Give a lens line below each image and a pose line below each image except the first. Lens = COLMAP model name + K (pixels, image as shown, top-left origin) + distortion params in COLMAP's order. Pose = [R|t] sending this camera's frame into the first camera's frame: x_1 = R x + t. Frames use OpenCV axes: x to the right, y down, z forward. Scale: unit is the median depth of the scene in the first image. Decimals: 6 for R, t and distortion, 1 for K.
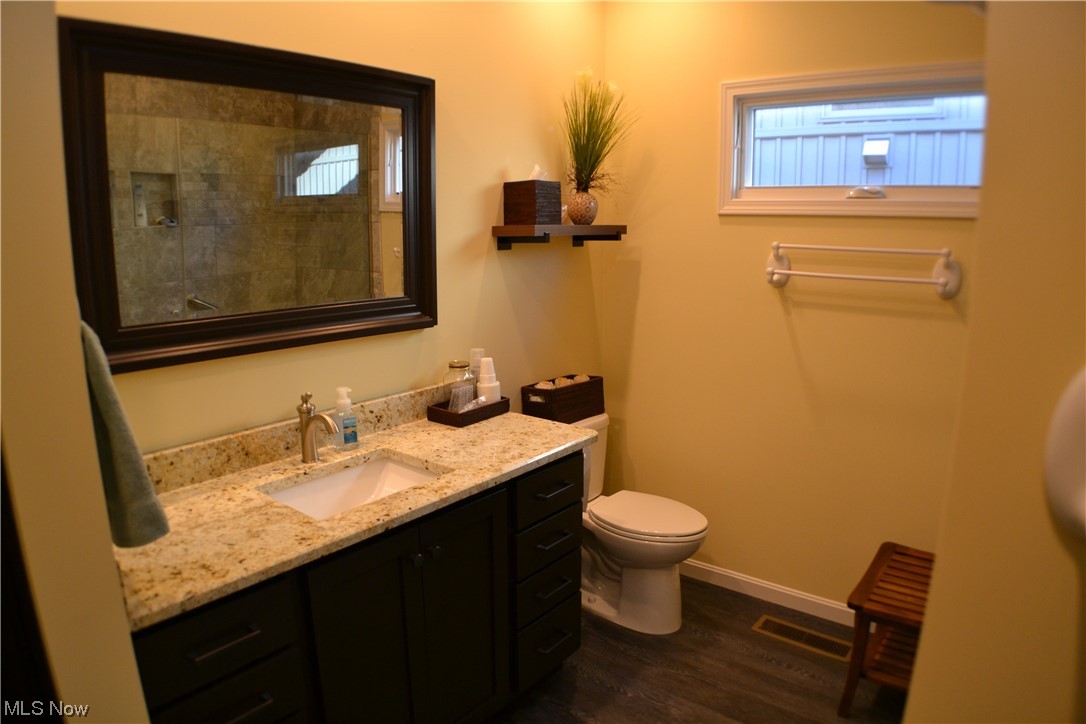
lens RADIAL K [[692.6, 0, 534.0], [0, 692.6, 372.7], [0, 0, 1]] dist [-0.168630, 0.046221]
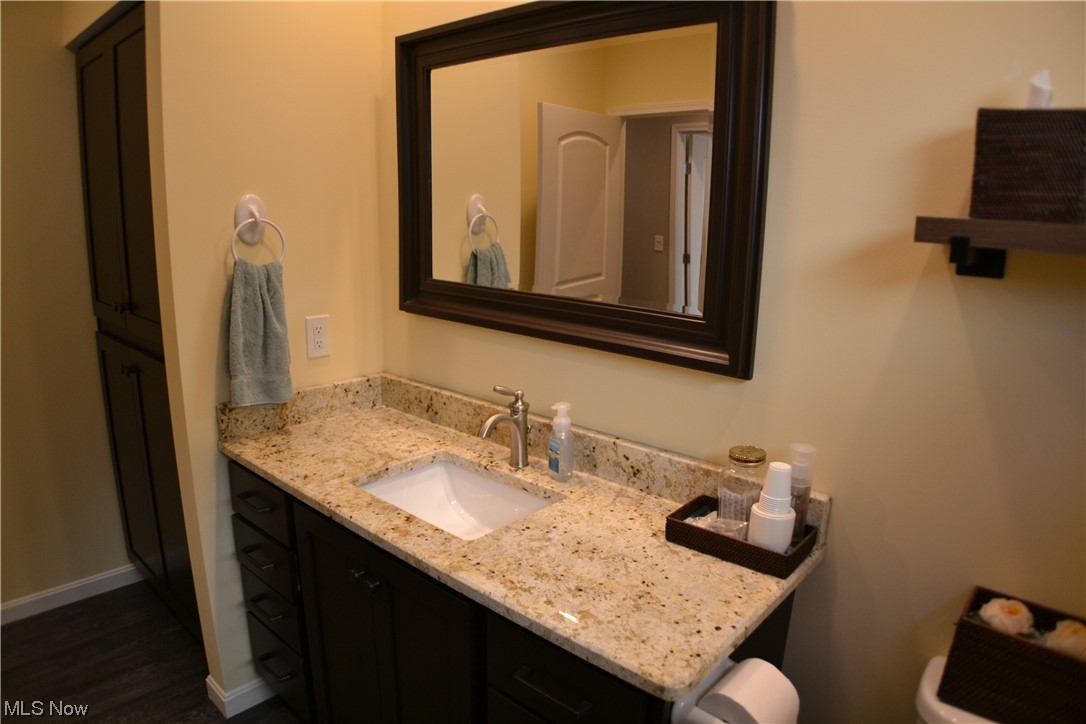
lens RADIAL K [[692.6, 0, 534.0], [0, 692.6, 372.7], [0, 0, 1]] dist [-0.168630, 0.046221]
pose [[-0.055847, 0.235337, -0.970308, 0.515754], [-0.222103, 0.944547, 0.241872, -0.205908], [0.973423, 0.229016, -0.000481, 0.974944]]
